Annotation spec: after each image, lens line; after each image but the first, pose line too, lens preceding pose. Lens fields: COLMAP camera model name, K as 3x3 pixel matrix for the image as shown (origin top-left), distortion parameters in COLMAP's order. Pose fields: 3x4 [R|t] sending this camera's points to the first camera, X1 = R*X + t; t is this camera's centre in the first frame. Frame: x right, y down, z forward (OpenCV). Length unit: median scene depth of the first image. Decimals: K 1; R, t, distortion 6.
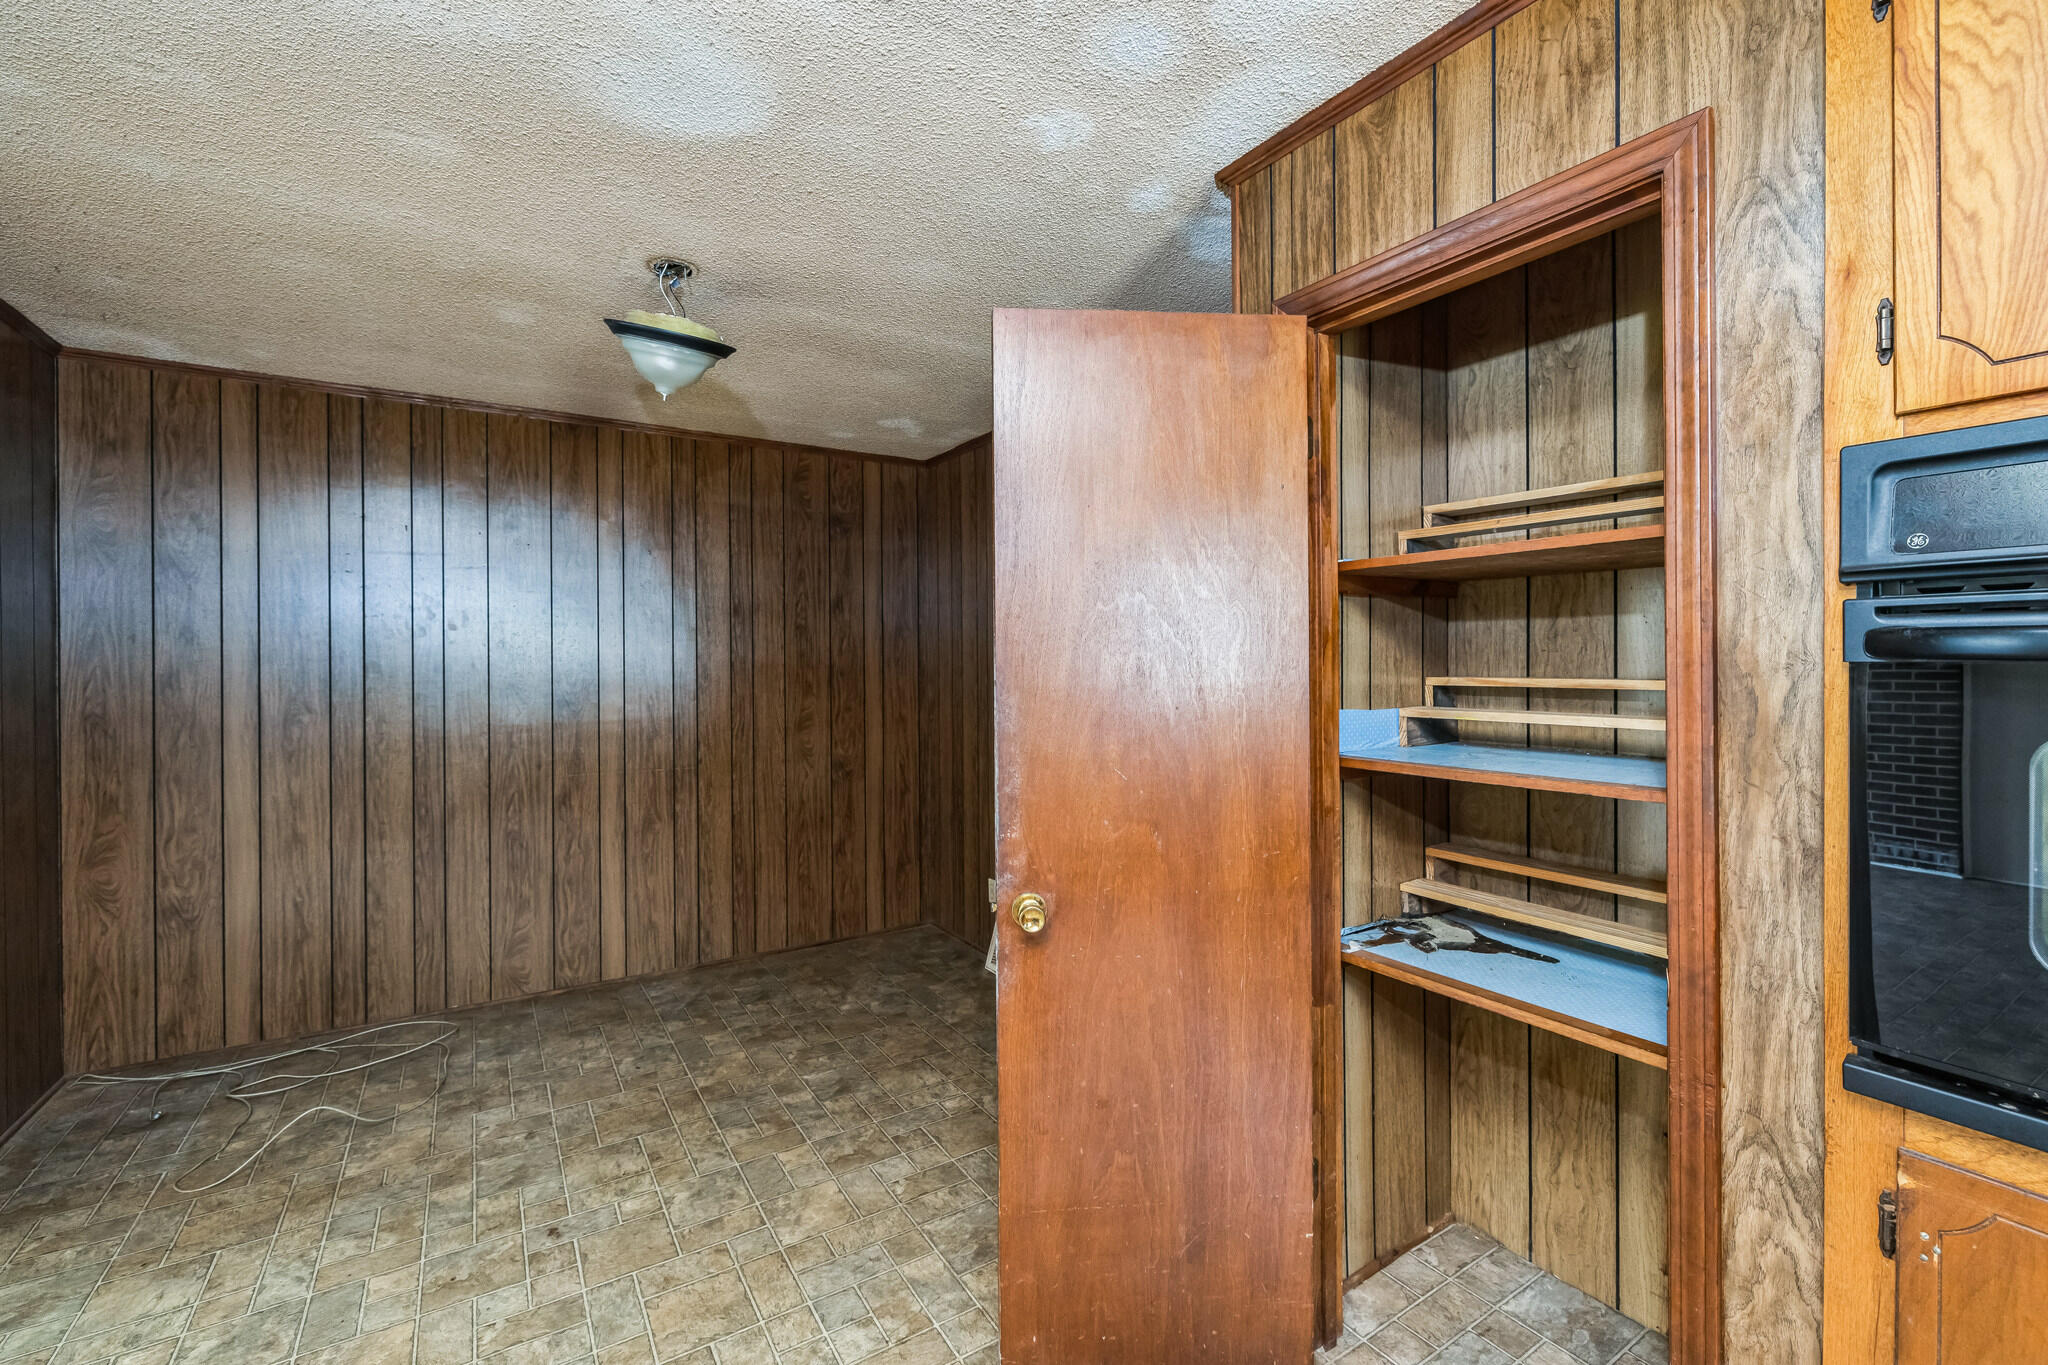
lens RADIAL K [[869.7, 0, 1028.8], [0, 869.7, 657.7], [0, 0, 1]] dist [-0.002214, -0.000750]
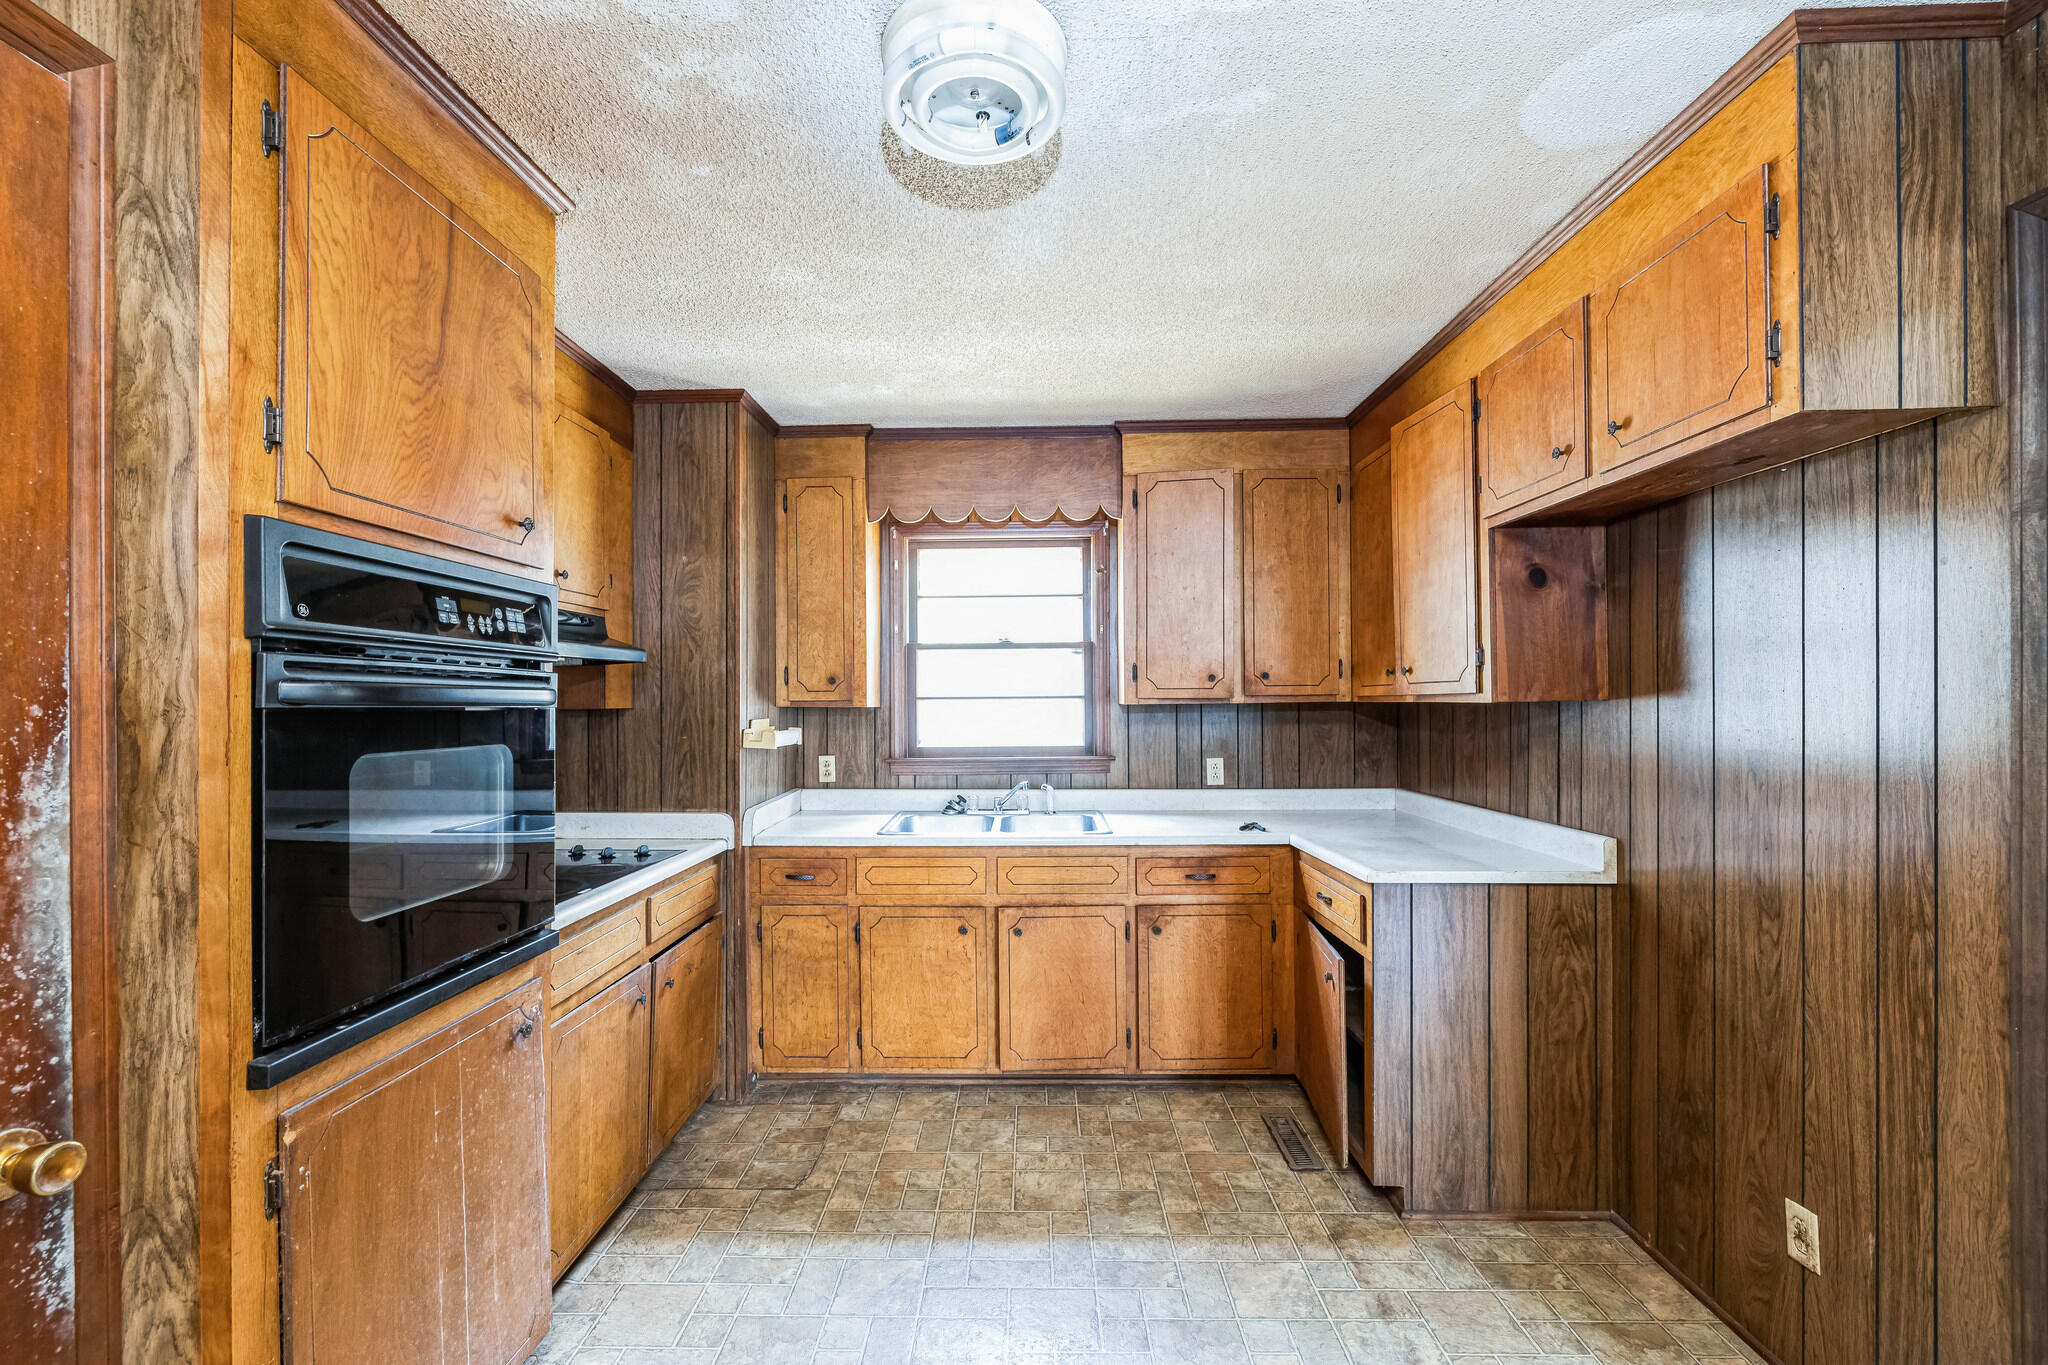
lens RADIAL K [[869.7, 0, 1014.5], [0, 869.7, 691.2], [0, 0, 1]] dist [-0.002214, -0.000750]
pose [[-0.832809, 0.010973, 0.553452, -0.166231], [0.005392, 0.999917, -0.011712, 0.000755], [-0.553534, -0.006769, -0.832799, 0.476055]]
